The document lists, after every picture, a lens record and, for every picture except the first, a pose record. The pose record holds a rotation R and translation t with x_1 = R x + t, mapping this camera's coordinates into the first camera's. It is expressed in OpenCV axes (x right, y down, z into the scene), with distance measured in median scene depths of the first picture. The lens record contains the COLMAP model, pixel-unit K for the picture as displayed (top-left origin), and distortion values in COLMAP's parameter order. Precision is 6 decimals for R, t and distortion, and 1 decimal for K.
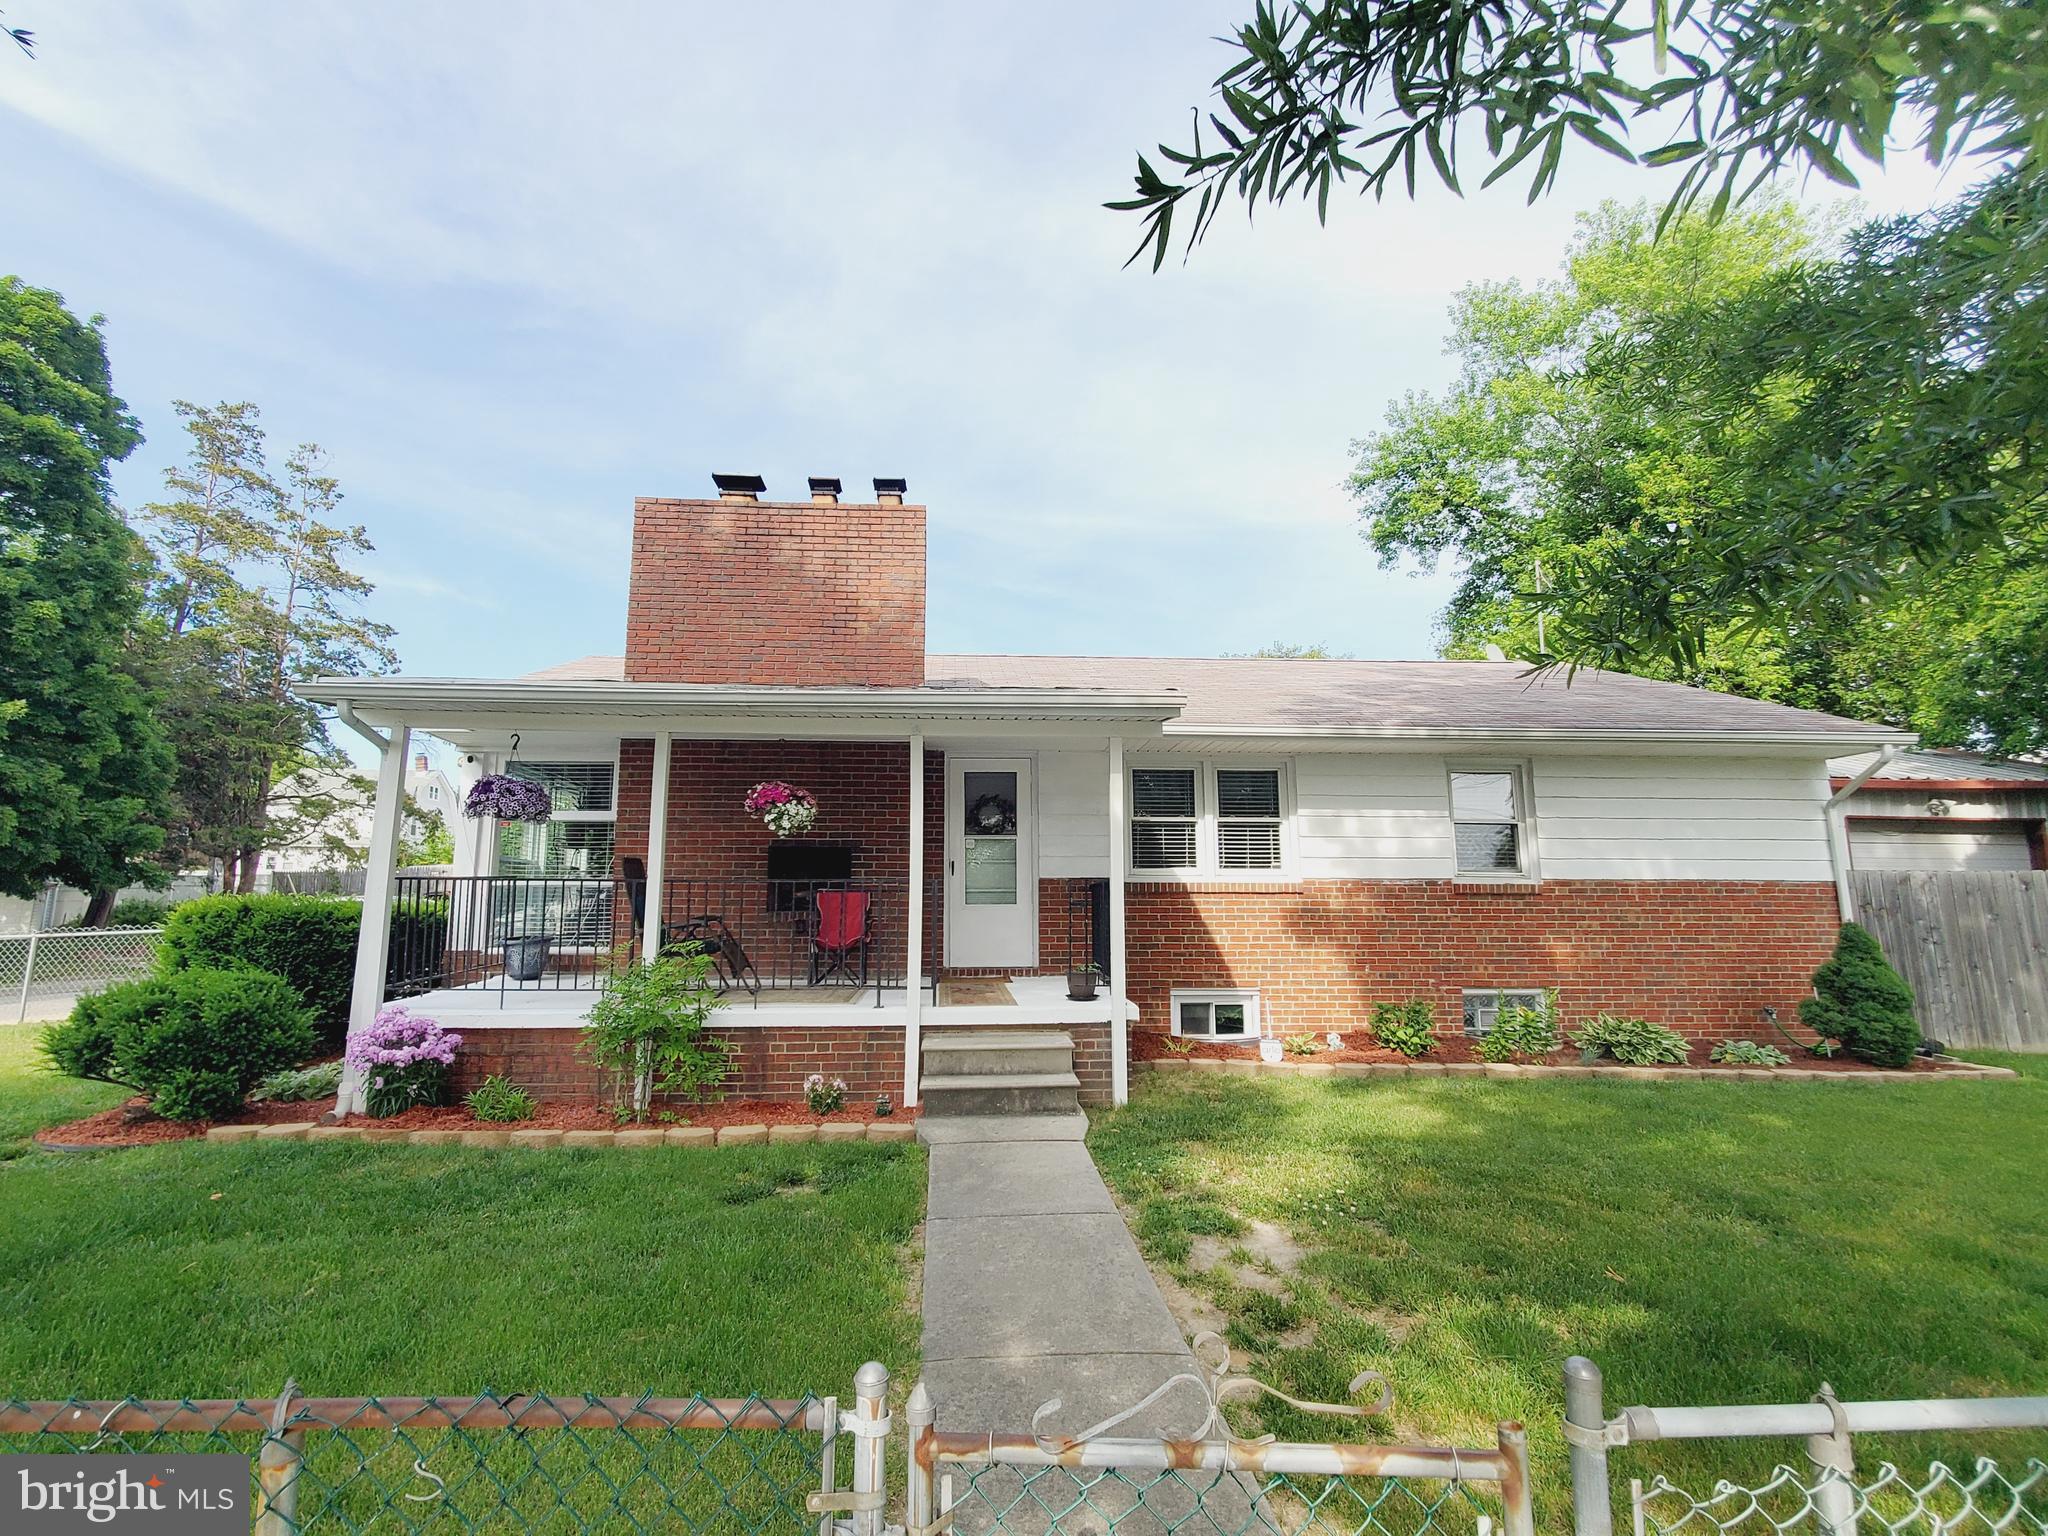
lens RADIAL K [[811.3, 0, 1002.5], [0, 811.3, 774.7], [0, 0, 1]] dist [0.004154, -0.000301]
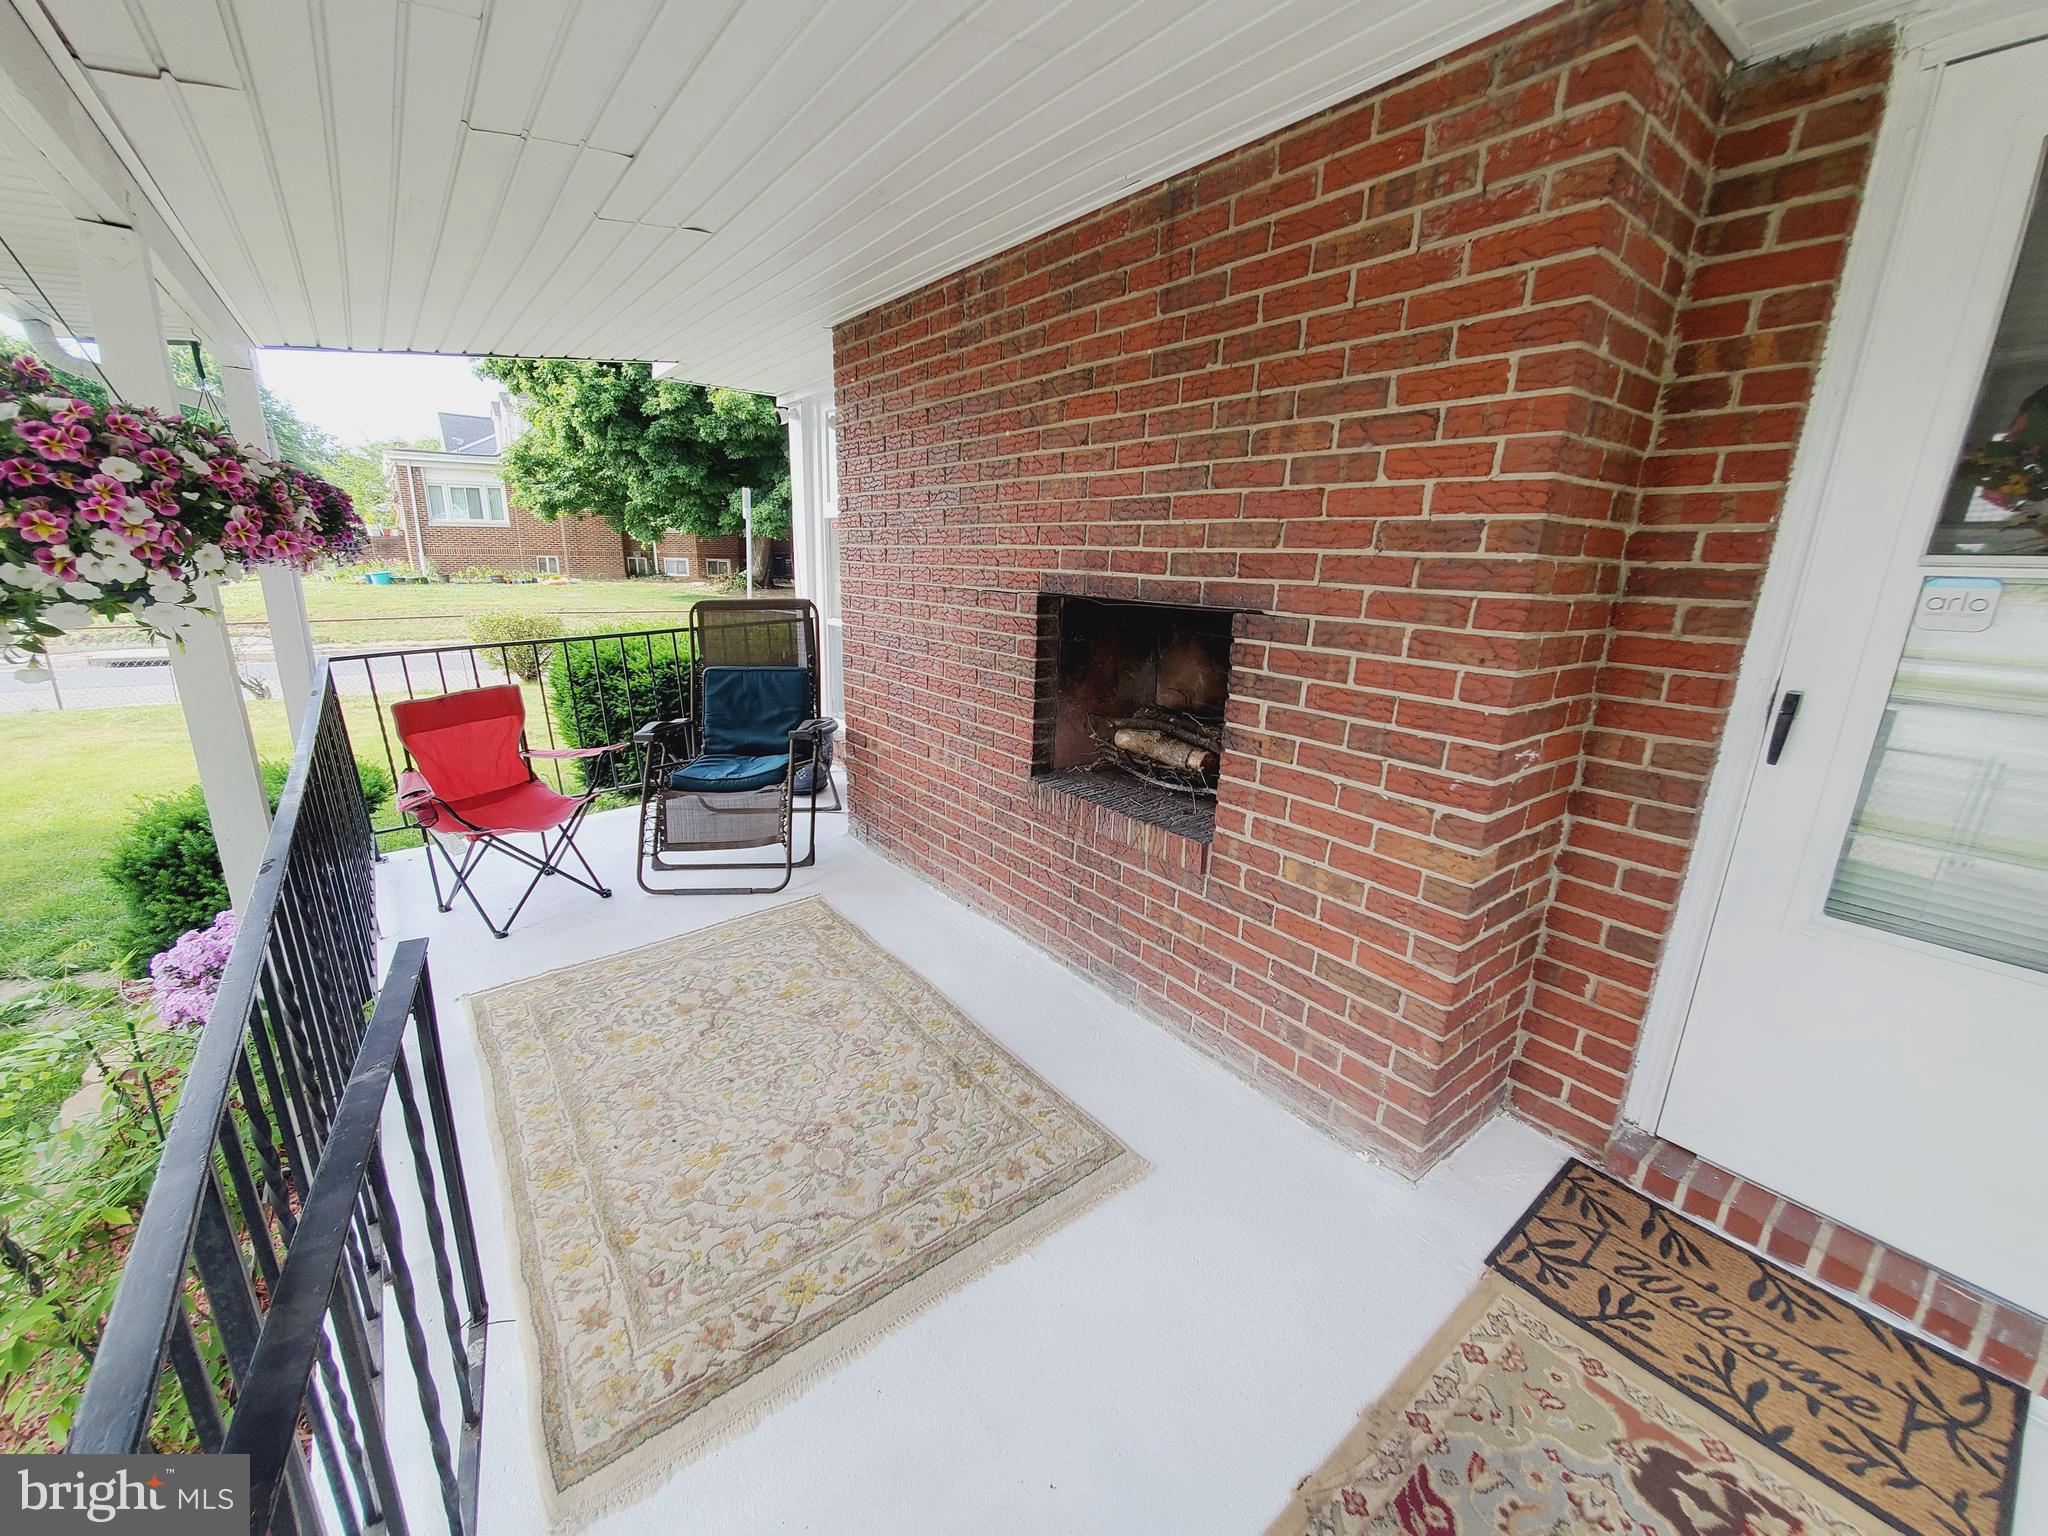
lens RADIAL K [[811.2, 0, 1004.4], [0, 811.2, 773.4], [0, 0, 1]] dist [0.006256, -0.002740]
pose [[0.567434, 0.229880, -0.790680, -0.009167], [0.111419, 0.929973, 0.350337, 0.035976], [0.815846, -0.286890, 0.502085, 0.759001]]
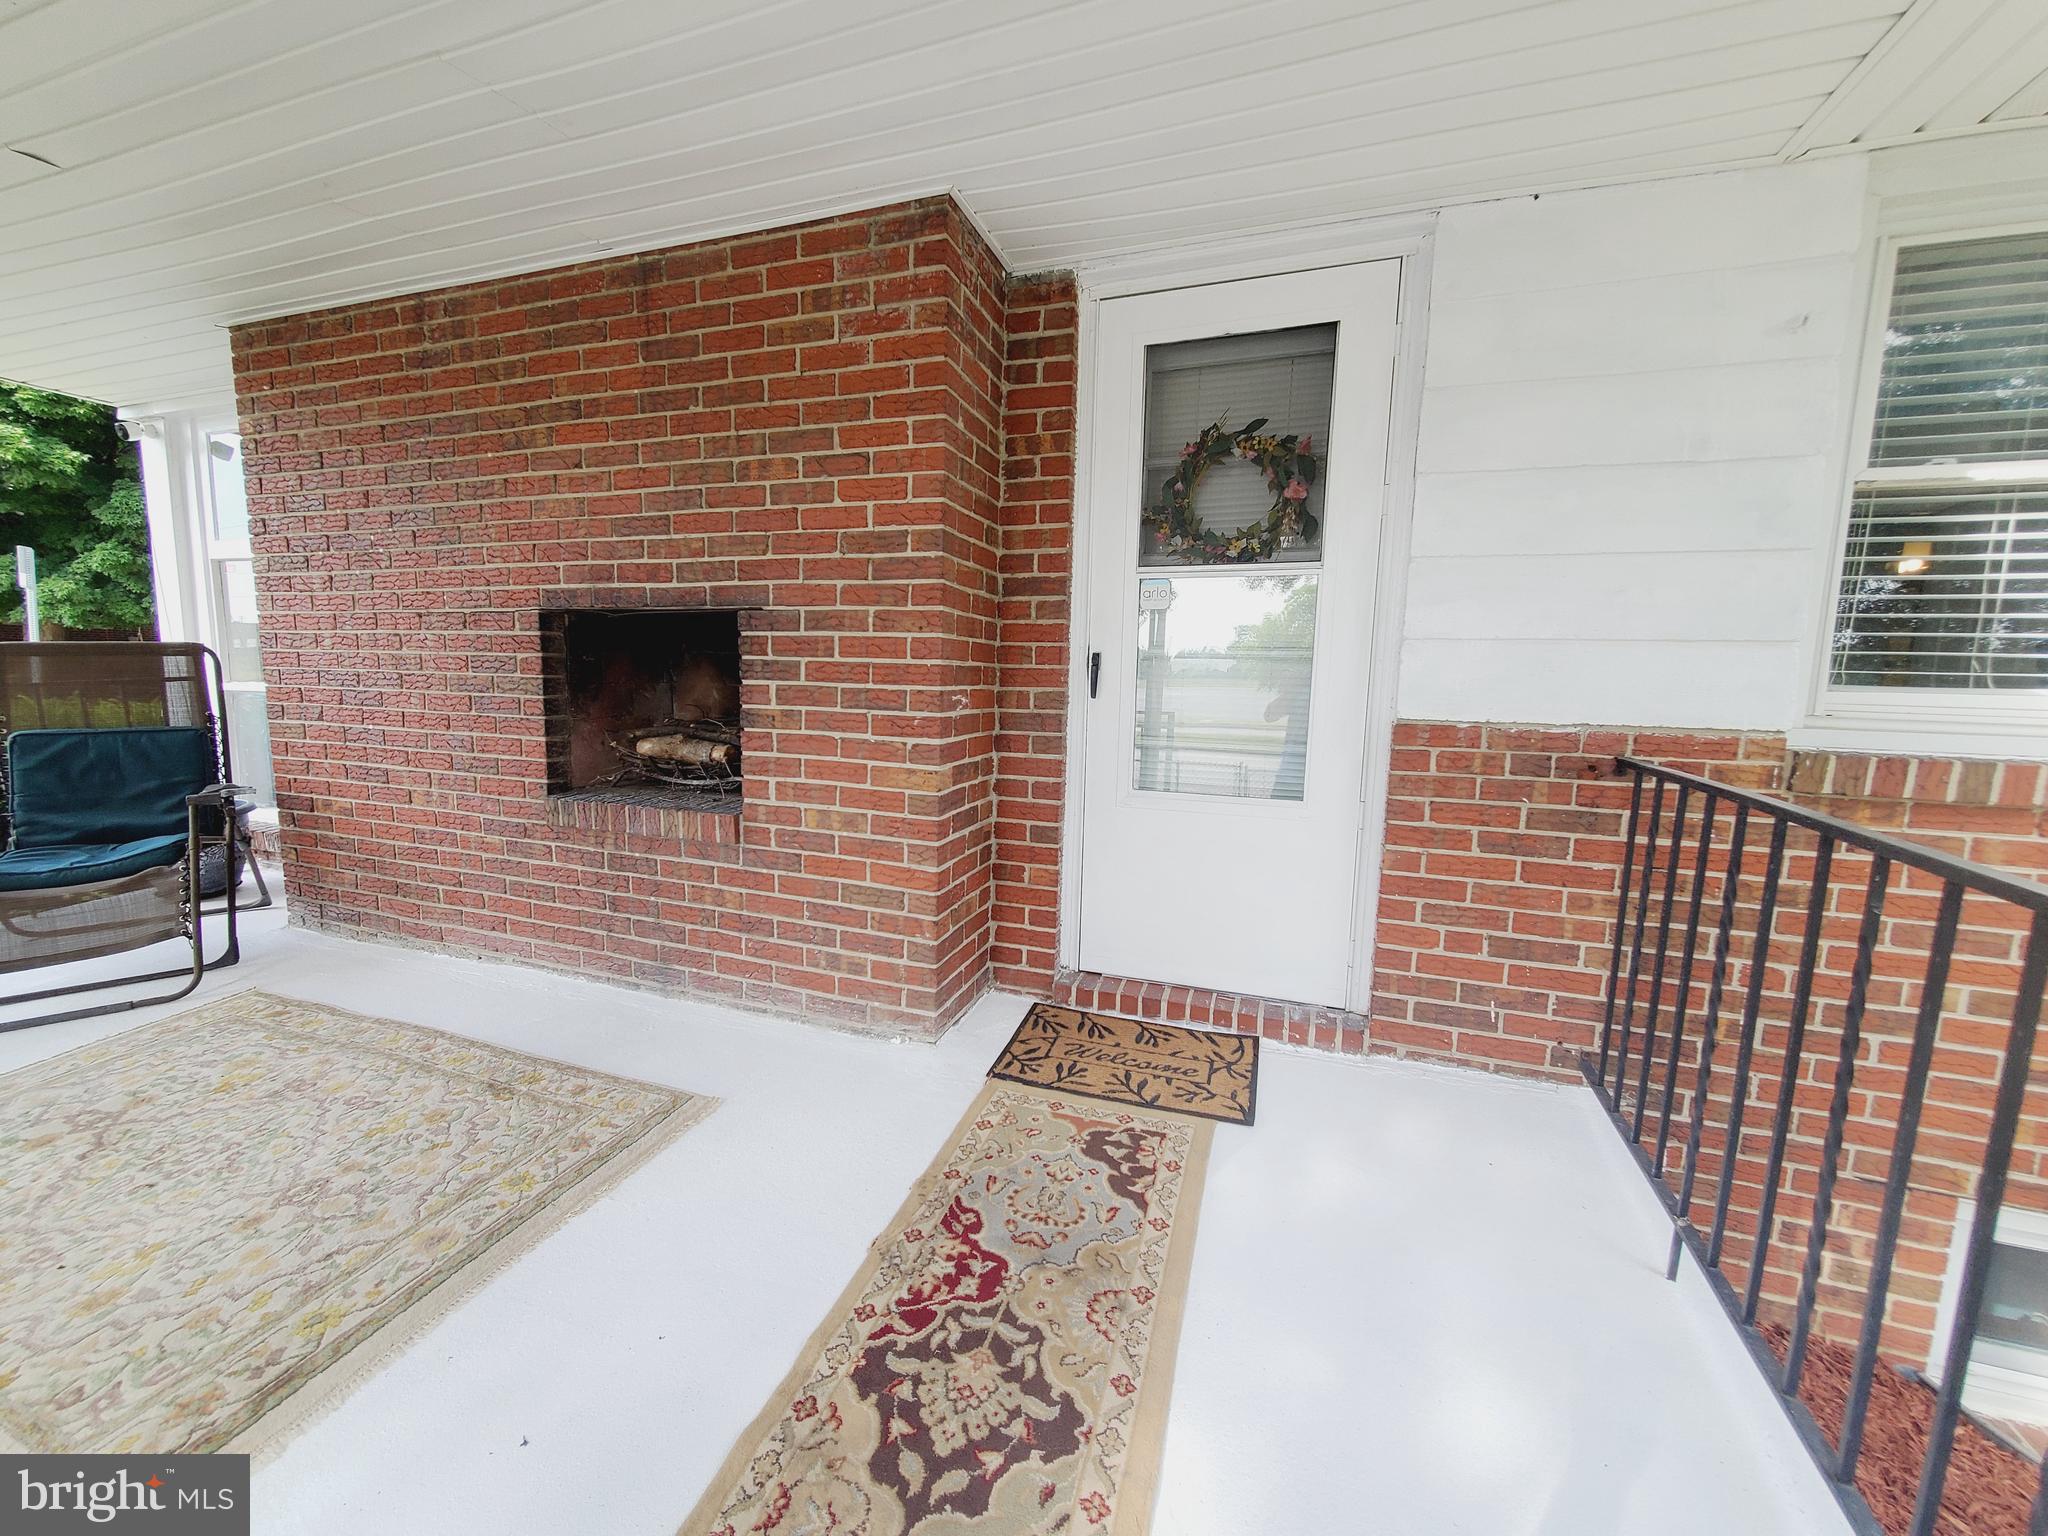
lens RADIAL K [[811.3, 0, 1002.5], [0, 811.3, 774.7], [0, 0, 1]] dist [0.004154, -0.000301]
pose [[0.927887, 0.065264, -0.367106, 0.024267], [0.040979, 0.960748, 0.274378, 0.065825], [0.370604, -0.269635, 0.888791, 0.712717]]
